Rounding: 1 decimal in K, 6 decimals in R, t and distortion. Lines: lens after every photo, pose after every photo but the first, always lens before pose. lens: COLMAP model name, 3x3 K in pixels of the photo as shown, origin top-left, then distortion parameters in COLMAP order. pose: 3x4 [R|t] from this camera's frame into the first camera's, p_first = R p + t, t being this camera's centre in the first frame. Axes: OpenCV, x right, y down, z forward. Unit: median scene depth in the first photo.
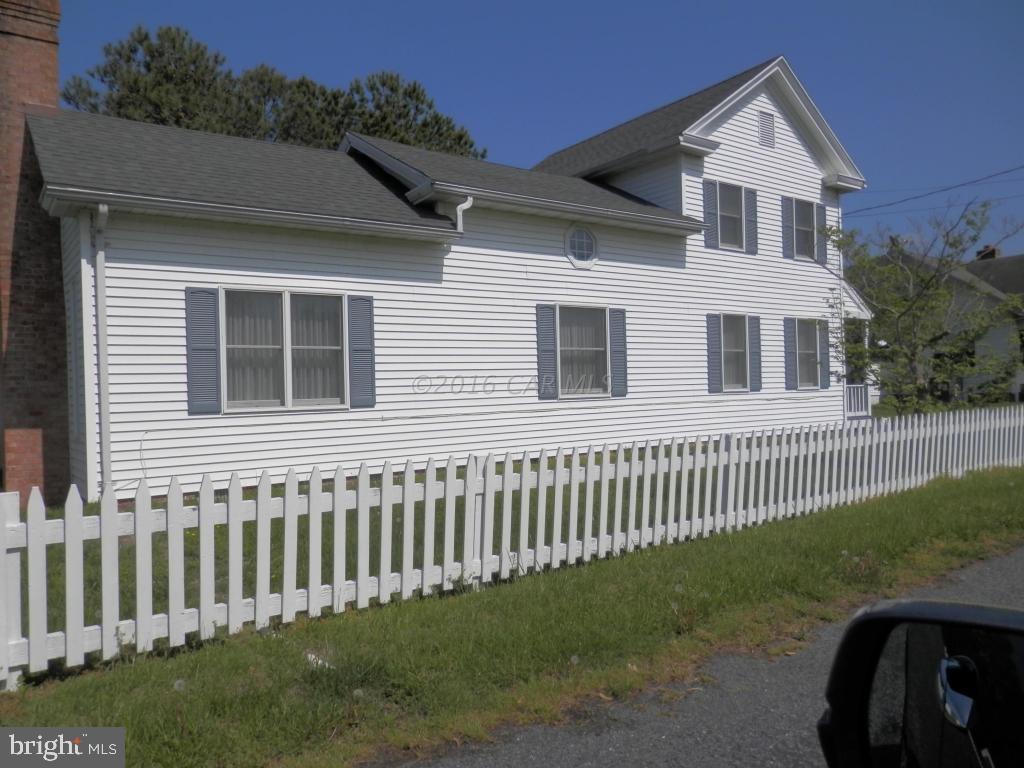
lens RADIAL K [[688.8, 0, 479.0], [0, 688.8, 358.9], [0, 0, 1]] dist [-0.004933, 0.000251]
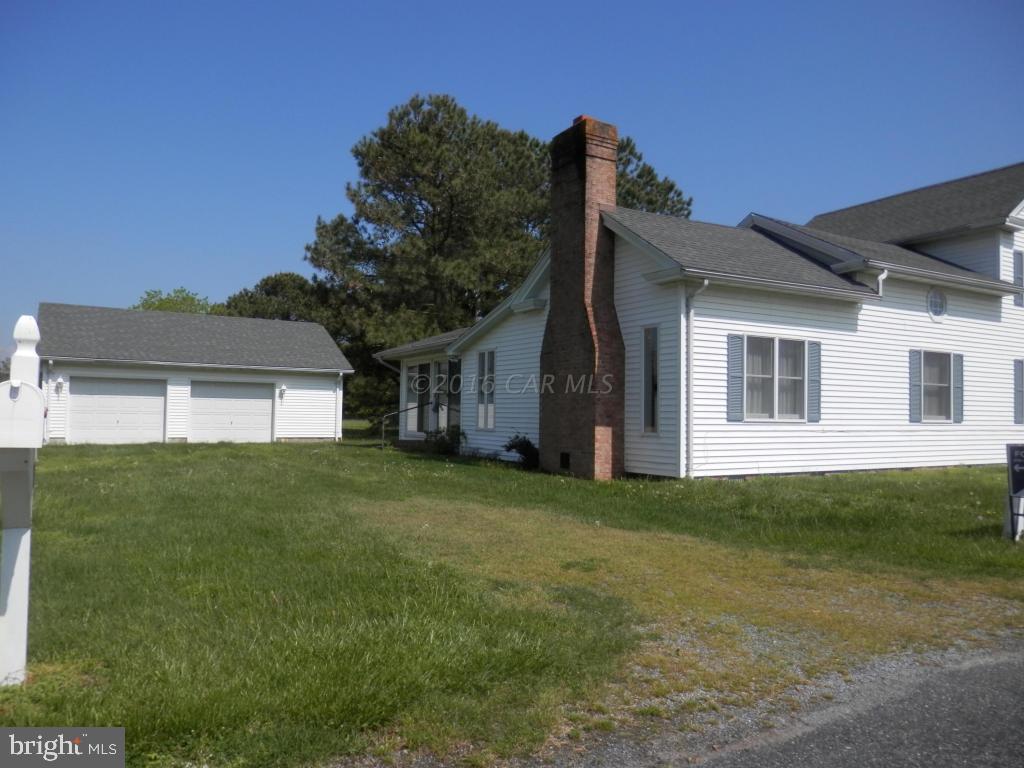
lens RADIAL K [[688.8, 0, 479.0], [0, 688.8, 358.9], [0, 0, 1]] dist [-0.004933, 0.000251]
pose [[0.994943, 0.035663, -0.093900, -0.659707], [-0.038711, 0.998775, -0.030838, 0.011529], [0.092685, 0.034317, 0.995104, -0.402900]]
